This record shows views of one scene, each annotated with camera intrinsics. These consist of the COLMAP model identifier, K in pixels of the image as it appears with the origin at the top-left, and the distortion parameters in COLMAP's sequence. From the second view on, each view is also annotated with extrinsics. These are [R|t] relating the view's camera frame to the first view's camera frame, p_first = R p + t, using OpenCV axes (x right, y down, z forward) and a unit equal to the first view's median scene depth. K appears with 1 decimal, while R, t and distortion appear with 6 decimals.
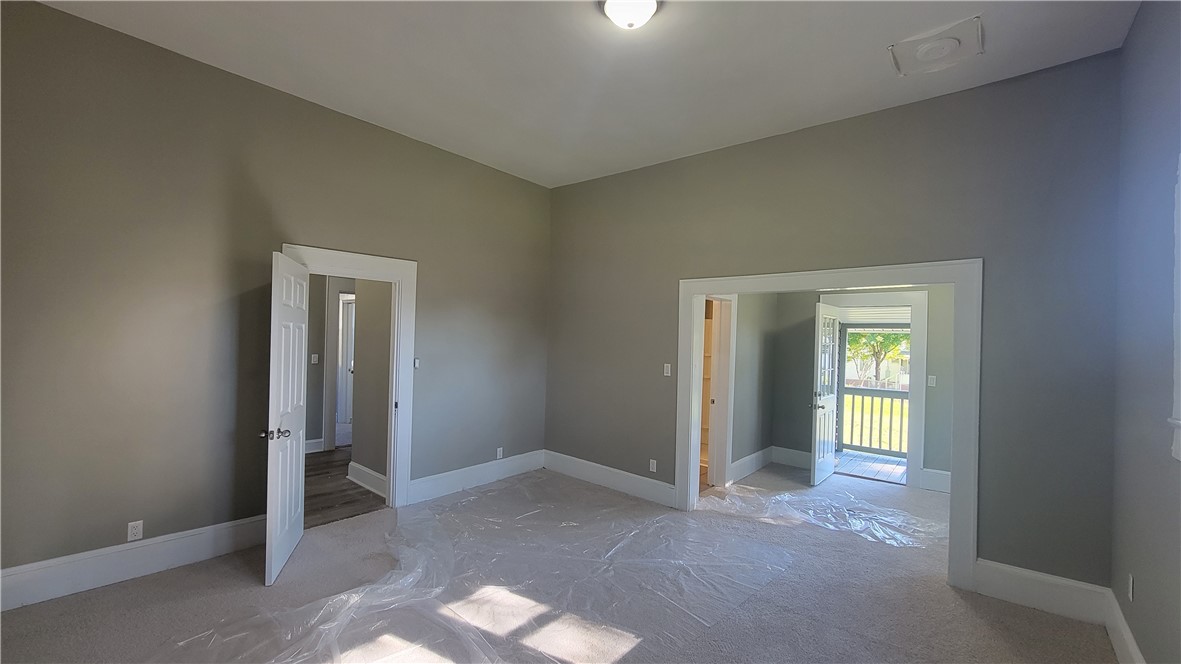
lens RADIAL K [[471.1, 0, 590.5], [0, 471.1, 332.0], [0, 0, 1]] dist [0.000778, -0.000407]
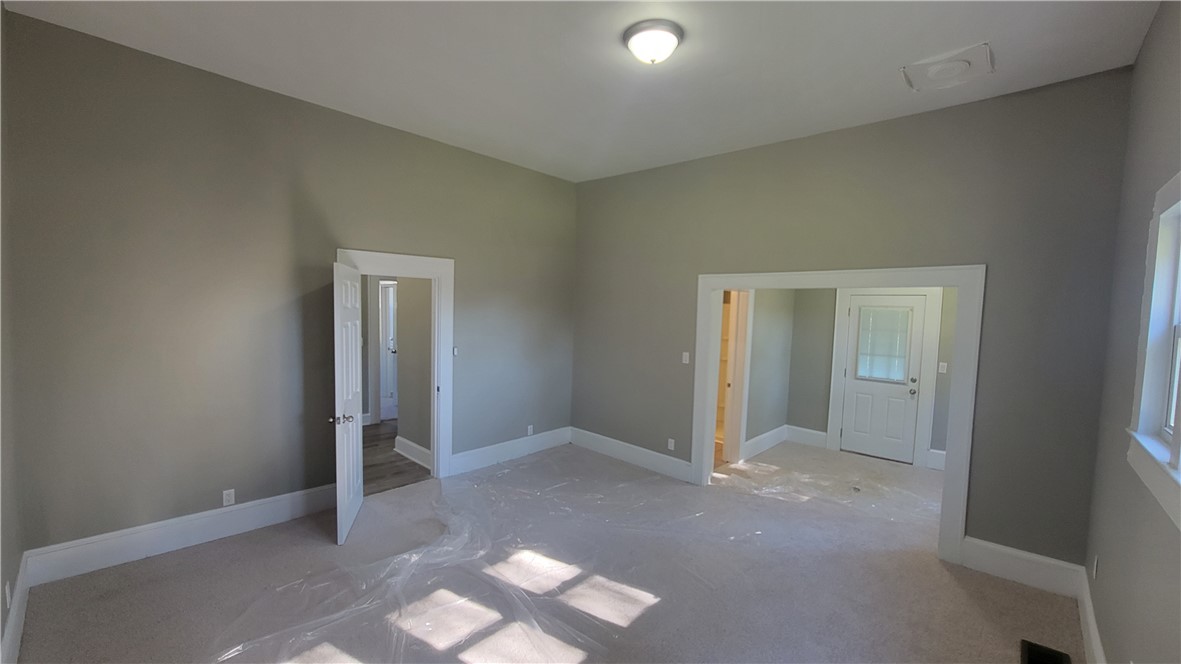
lens RADIAL K [[480.7, 0, 590.5], [0, 480.7, 332.0], [0, 0, 1]] dist [-0.001304, 0.000167]
pose [[0.998914, 0.004883, -0.046329, -0.002564], [-0.000991, 0.996495, 0.083652, -0.077052], [0.046575, -0.083515, 0.995417, -0.102596]]
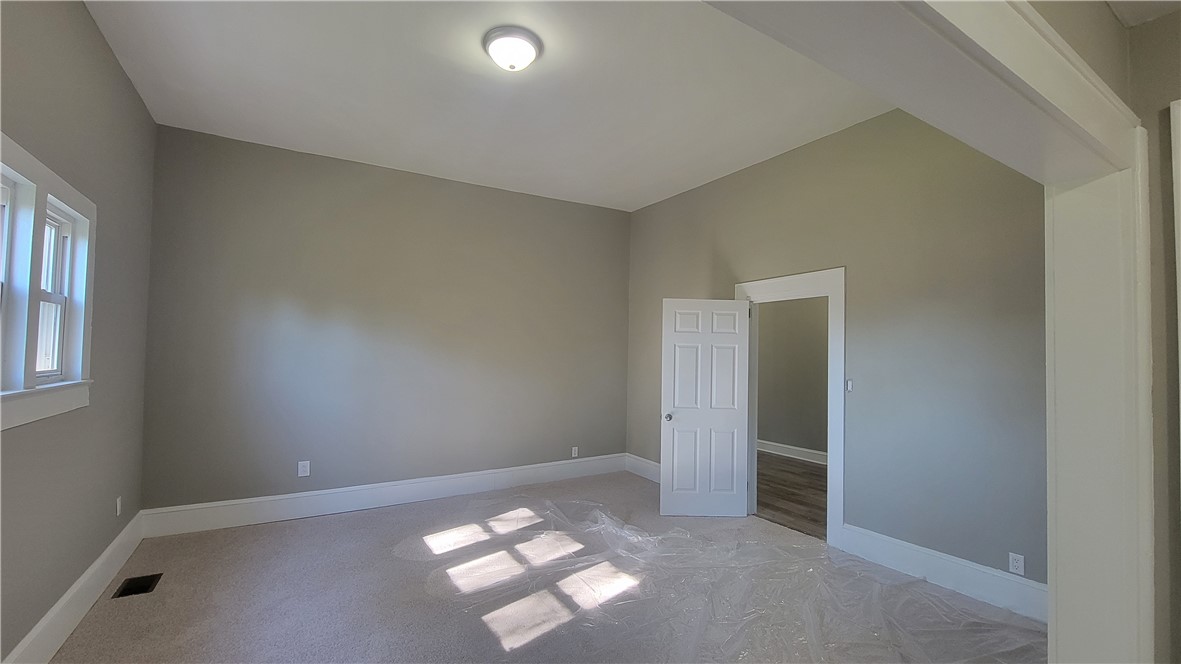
lens RADIAL K [[480.7, 0, 590.5], [0, 480.7, 332.0], [0, 0, 1]] dist [-0.001304, 0.000167]
pose [[-0.300852, -0.060612, -0.951743, 0.630466], [0.007247, 0.997804, -0.065836, 0.026462], [0.953643, -0.026704, -0.299752, 0.874449]]
